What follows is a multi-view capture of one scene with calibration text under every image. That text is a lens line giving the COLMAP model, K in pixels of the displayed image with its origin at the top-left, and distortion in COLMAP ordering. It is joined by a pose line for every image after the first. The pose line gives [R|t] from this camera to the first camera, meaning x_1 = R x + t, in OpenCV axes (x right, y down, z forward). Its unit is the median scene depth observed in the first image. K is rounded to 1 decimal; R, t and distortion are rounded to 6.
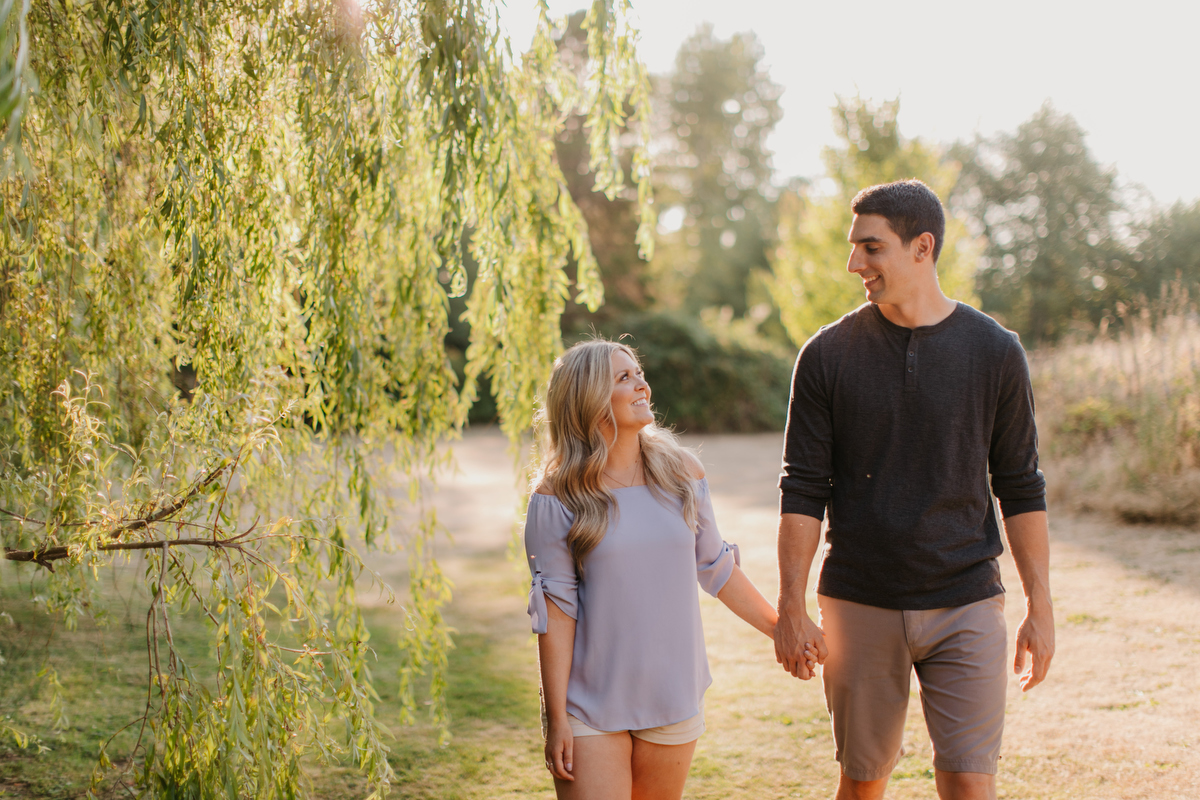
lens RADIAL K [[1768.8, 0, 600.0], [0, 1768.8, 400.0], [0, 0, 1]] dist [0.172772, -0.016446]
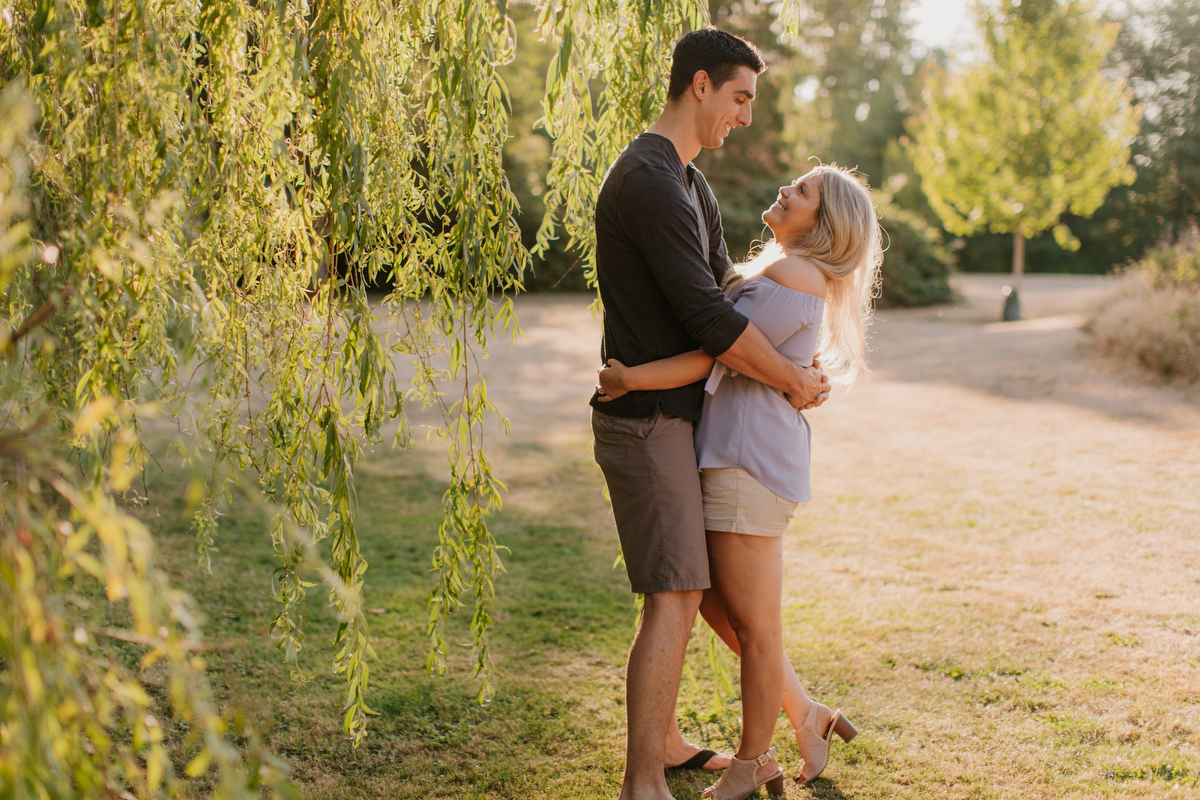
lens RADIAL K [[1782.9, 0, 600.1], [0, 1782.9, 372.5], [0, 0, 1]] dist [0.043827, -0.072672]
pose [[0.997133, 0.028289, -0.070178, 0.003673], [-0.024172, 0.997975, 0.058831, 0.011804], [0.071700, -0.056966, 0.995798, 0.259661]]
